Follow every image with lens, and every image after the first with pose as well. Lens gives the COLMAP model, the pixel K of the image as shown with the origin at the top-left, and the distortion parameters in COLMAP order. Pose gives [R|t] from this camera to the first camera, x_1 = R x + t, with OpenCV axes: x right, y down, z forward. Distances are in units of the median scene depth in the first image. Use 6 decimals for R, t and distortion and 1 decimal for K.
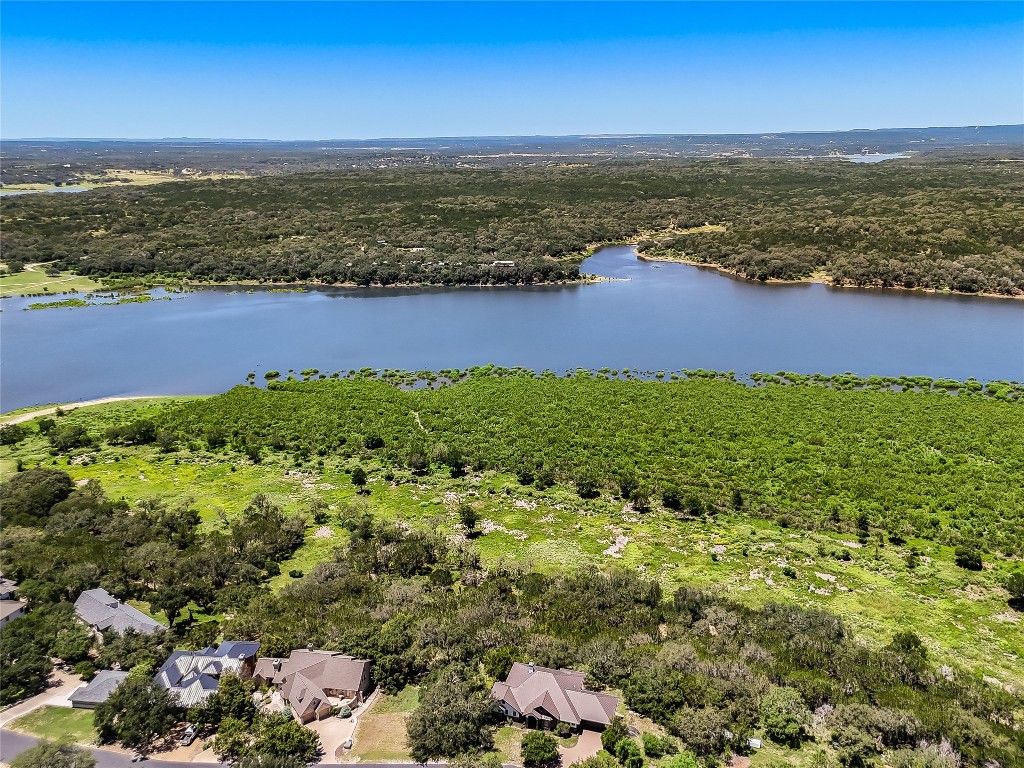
lens RADIAL K [[762.6, 0, 507.3], [0, 762.6, 399.7], [0, 0, 1]] dist [0.063004, -0.053854]
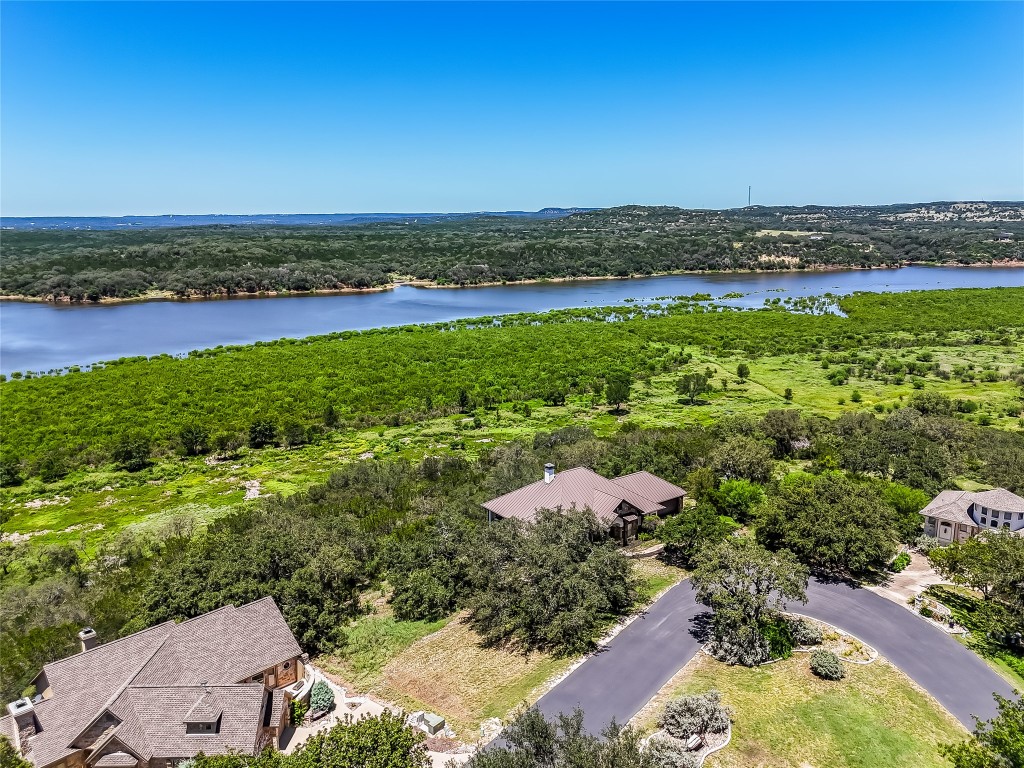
lens RADIAL K [[762.6, 0, 516.1], [0, 762.6, 374.9], [0, 0, 1]] dist [0.063004, -0.053854]
pose [[0.592172, -0.154666, 0.790829, -0.085175], [0.262510, 0.964897, -0.007858, 0.055279], [-0.761853, 0.212254, 0.611987, 0.130929]]
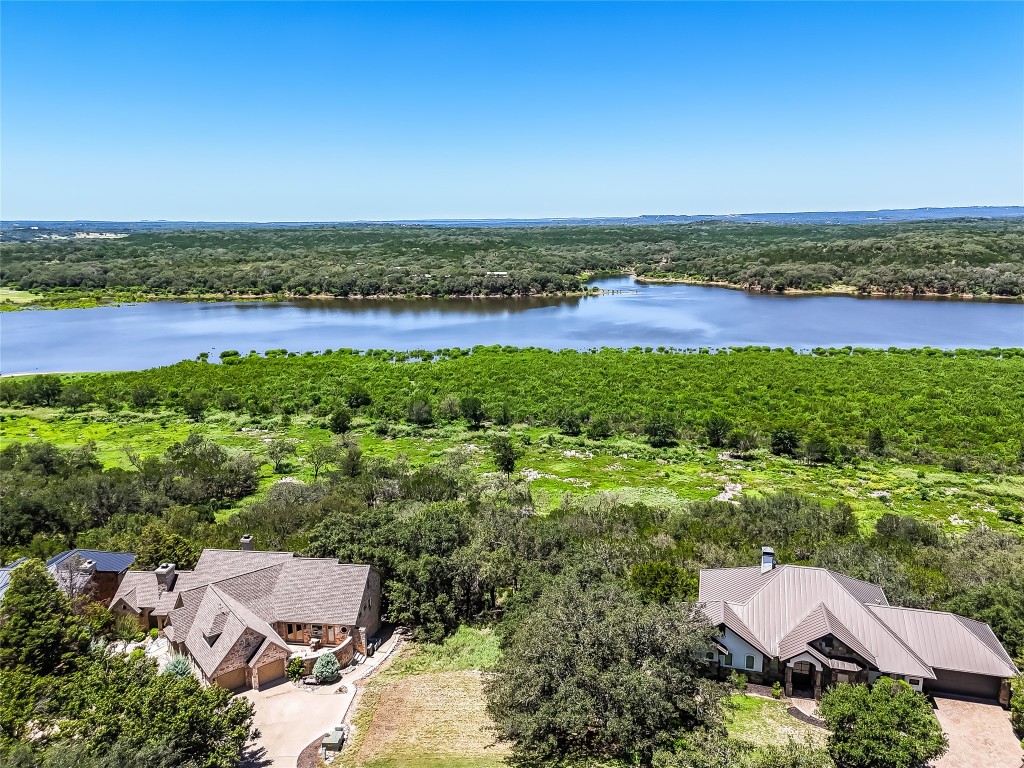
lens RADIAL K [[762.6, 0, 508.0], [0, 762.6, 387.9], [0, 0, 1]] dist [0.063004, -0.053854]
pose [[0.999353, -0.006287, 0.035419, -0.025353], [0.010281, 0.993459, -0.113724, 0.060502], [-0.034472, 0.114014, 0.992881, 0.114753]]
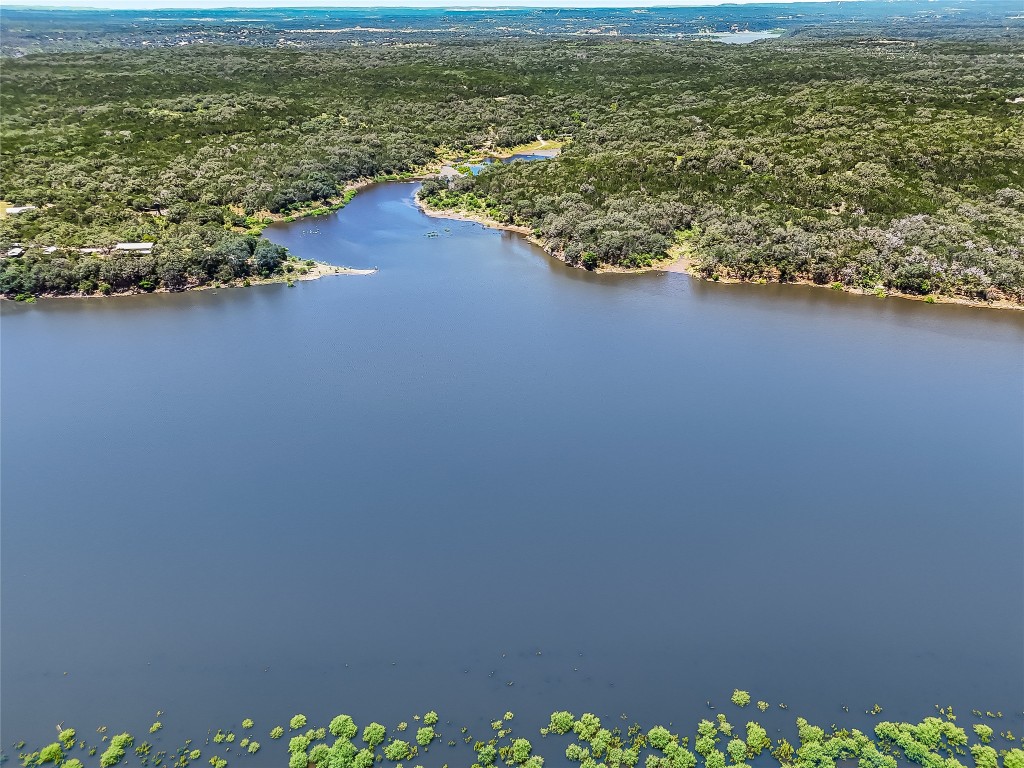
lens RADIAL K [[762.6, 0, 507.0], [0, 762.6, 406.7], [0, 0, 1]] dist [0.063004, -0.053854]
pose [[0.987560, -0.064609, 0.143354, 0.175718], [0.043050, 0.987946, 0.148695, -0.140579], [-0.151232, -0.140674, 0.978437, 0.411282]]
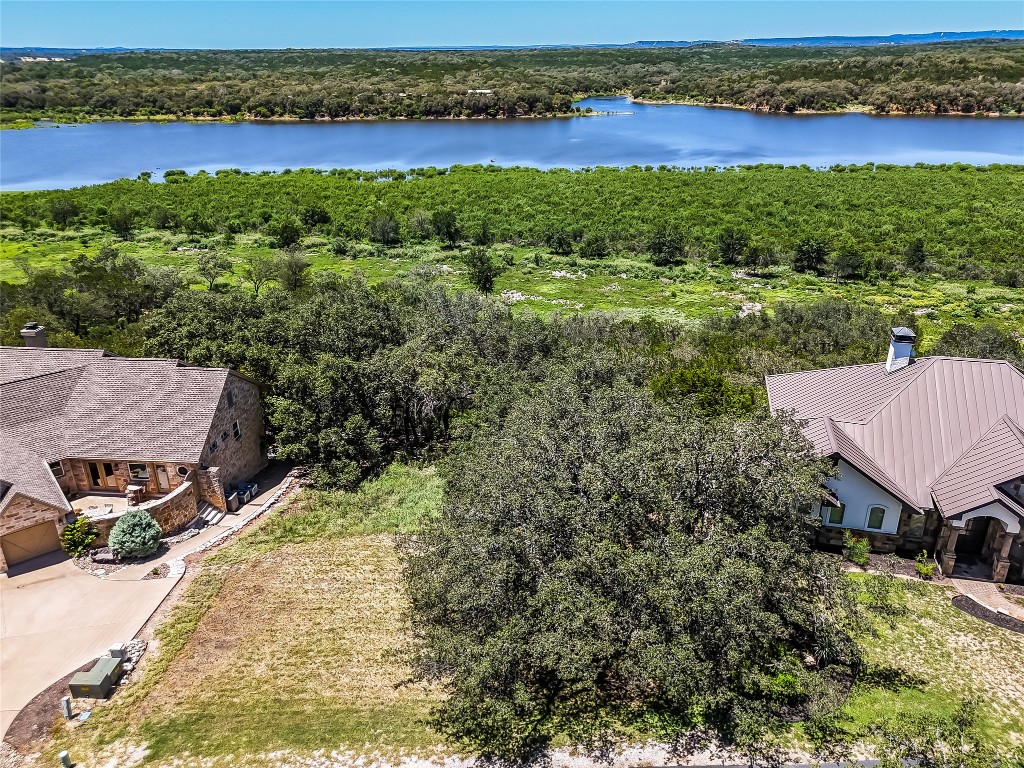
lens RADIAL K [[762.6, 0, 508.2], [0, 762.6, 395.0], [0, 0, 1]] dist [0.063004, -0.053854]
pose [[0.998609, -0.020552, 0.048552, -0.021477], [0.015918, 0.995447, 0.093980, 0.067890], [-0.050262, -0.093076, 0.994390, 0.152220]]
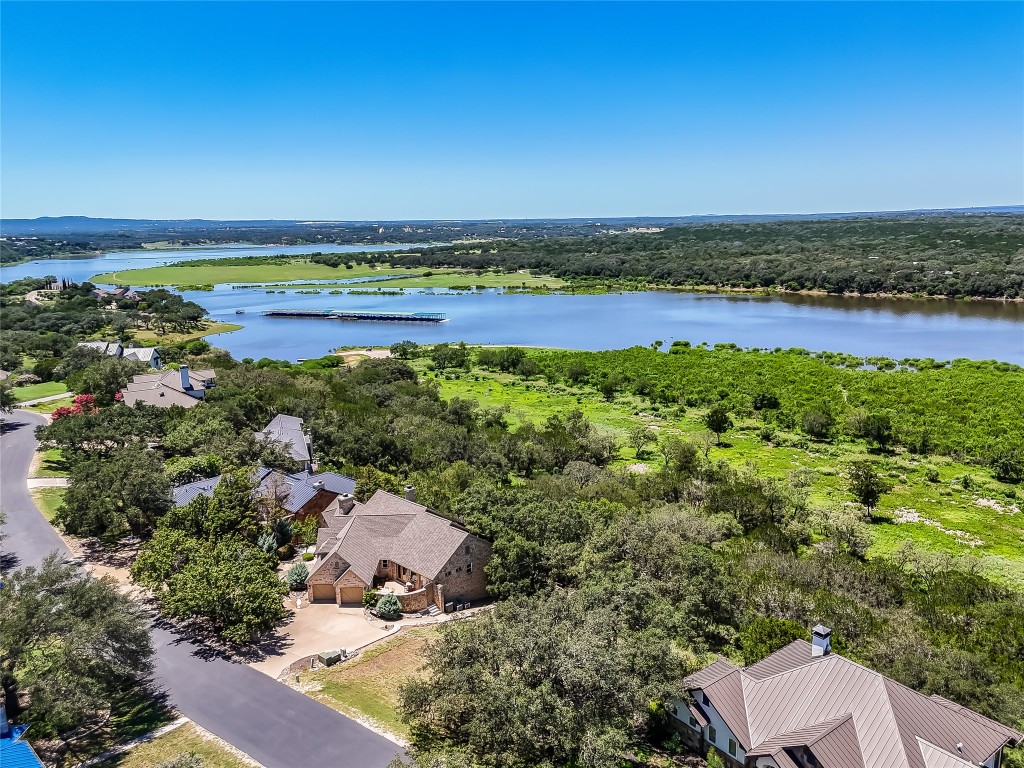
lens RADIAL K [[762.6, 0, 499.3], [0, 762.6, 386.4], [0, 0, 1]] dist [0.063004, -0.053854]
pose [[0.802703, 0.116025, -0.584984, 0.020983], [-0.177553, 0.982906, -0.048686, 0.055840], [0.569336, 0.142946, 0.809582, 0.126039]]
